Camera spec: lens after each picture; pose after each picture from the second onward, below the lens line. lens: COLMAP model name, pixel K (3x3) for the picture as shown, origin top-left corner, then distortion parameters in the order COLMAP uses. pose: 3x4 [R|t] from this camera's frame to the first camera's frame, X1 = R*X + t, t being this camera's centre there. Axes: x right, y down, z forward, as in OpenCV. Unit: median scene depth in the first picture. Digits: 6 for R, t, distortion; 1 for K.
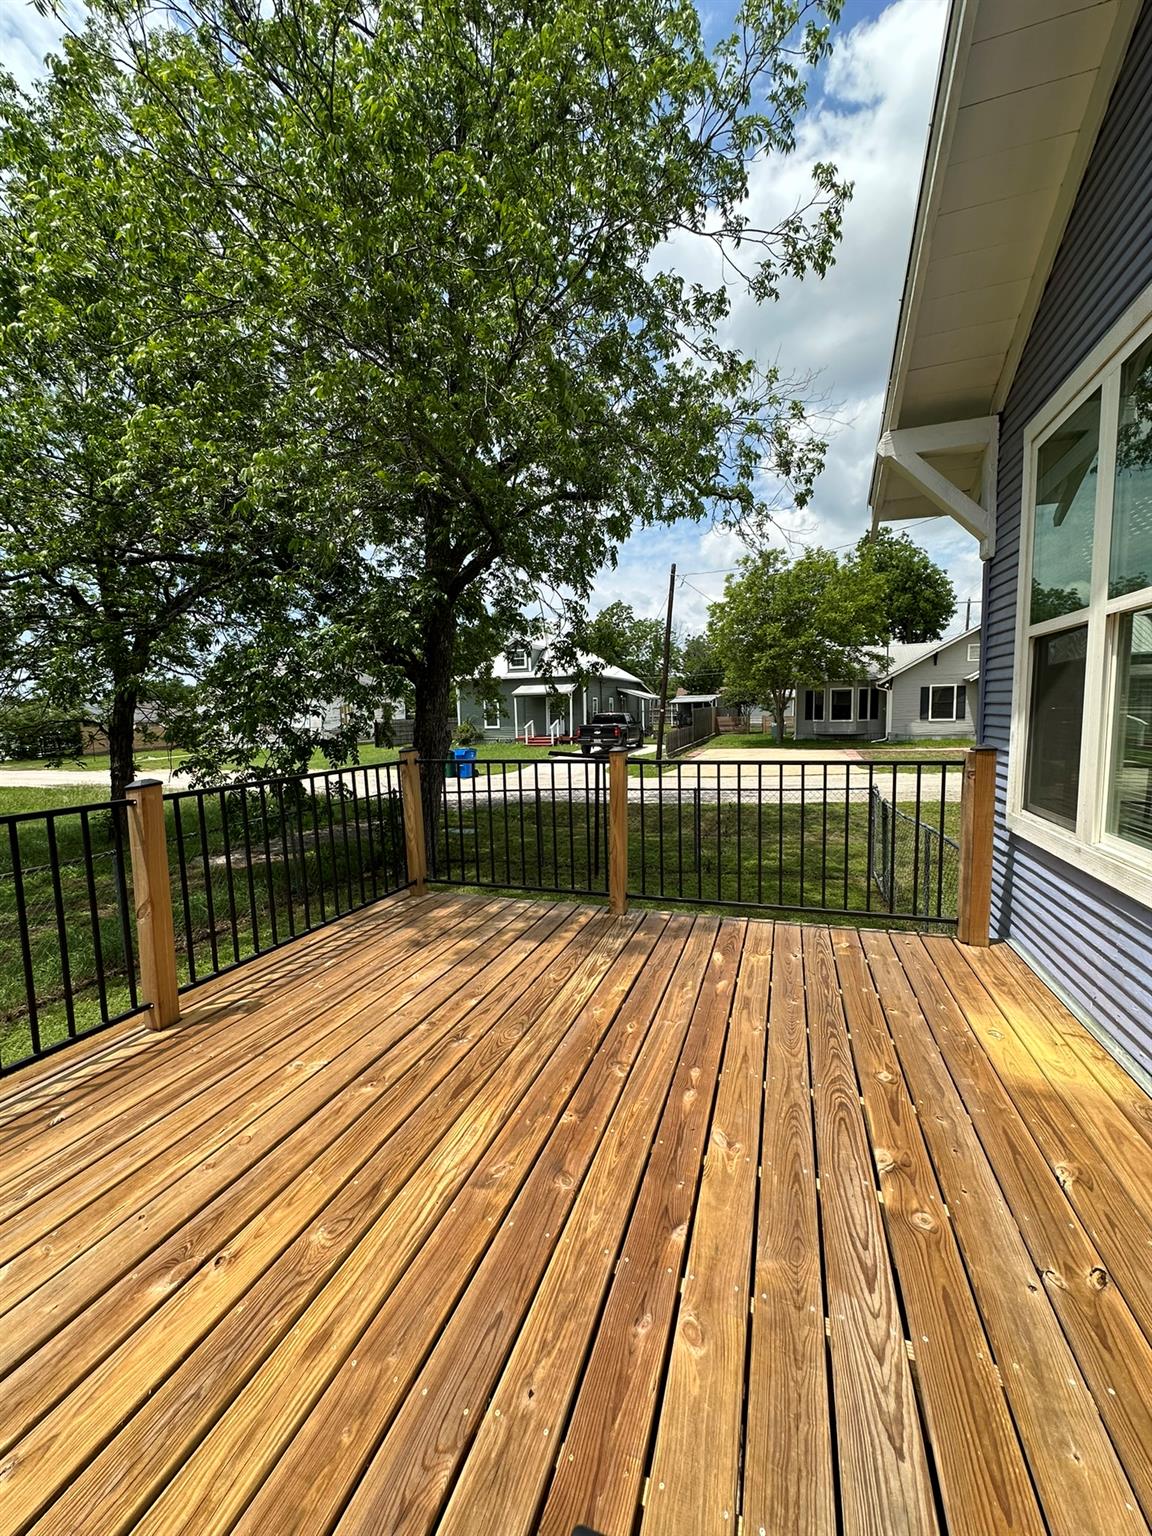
lens RADIAL K [[621.8, 0, 575.4], [0, 621.8, 764.9], [0, 0, 1]] dist [0.001733, -0.000004]
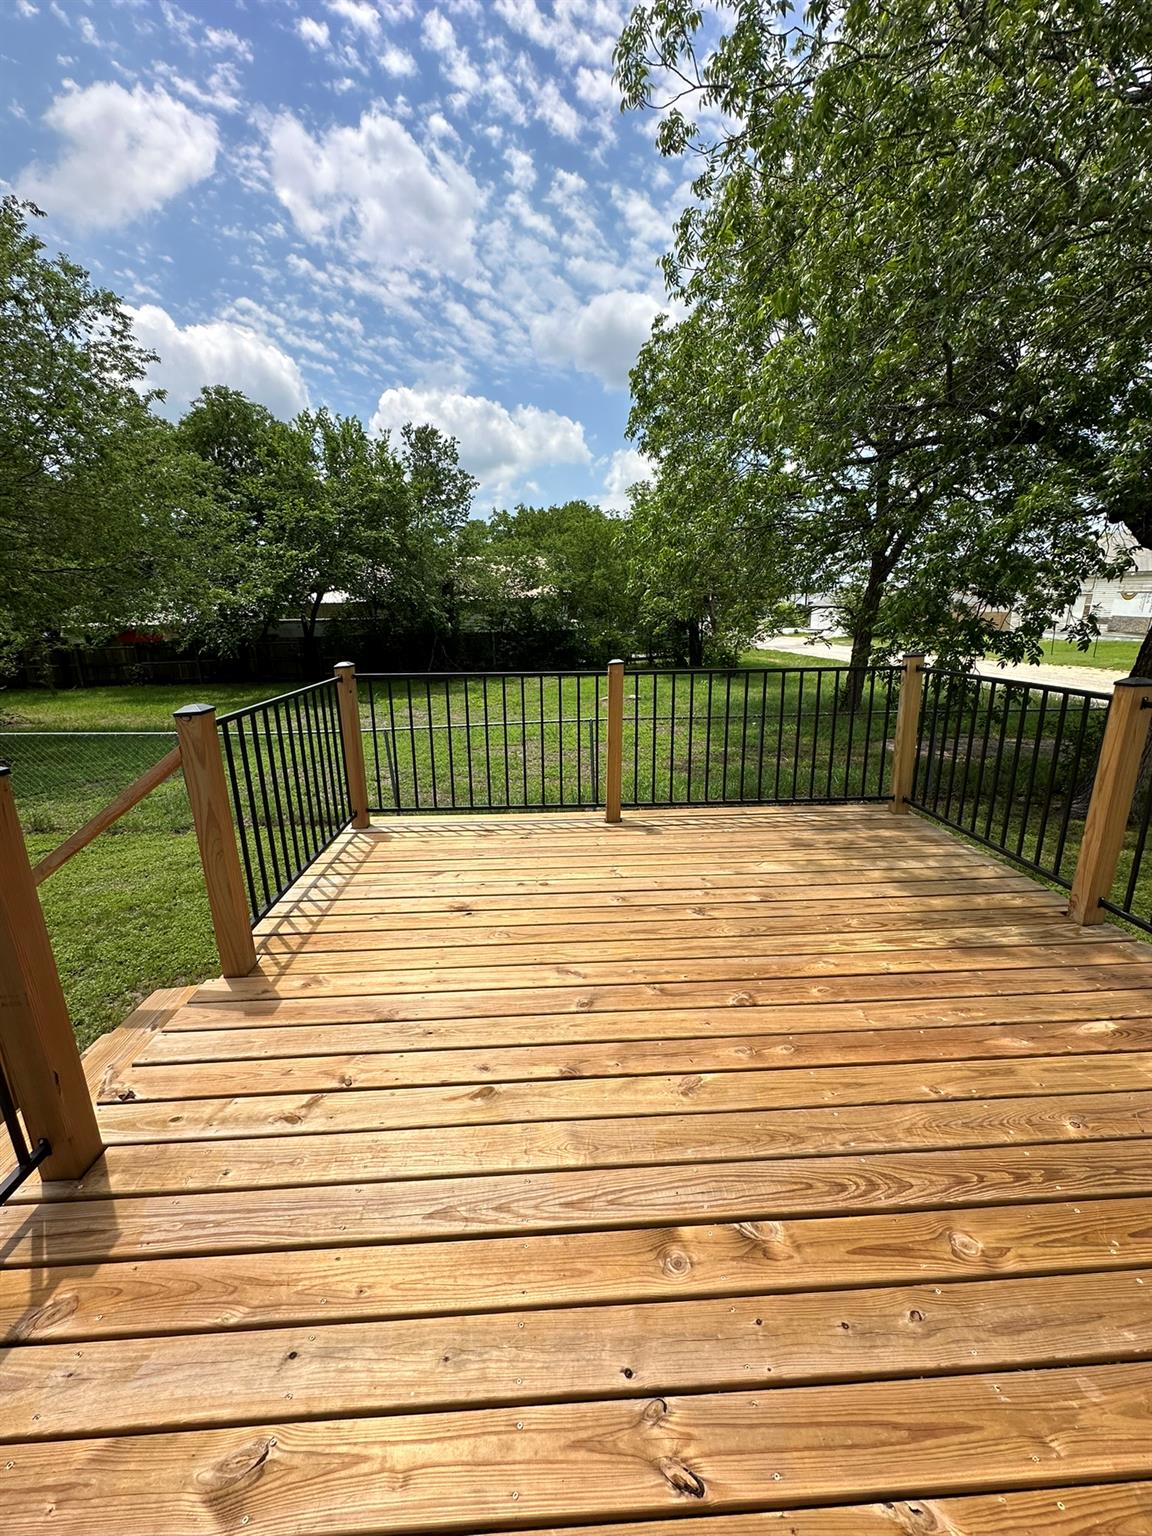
lens RADIAL K [[621.8, 0, 581.6], [0, 621.8, 765.2], [0, 0, 1]] dist [0.001733, -0.000004]
pose [[0.375016, 0.240150, -0.895372, 0.519959], [-0.082458, 0.970675, 0.225811, -0.042548], [0.923344, -0.010852, 0.383821, 0.280102]]
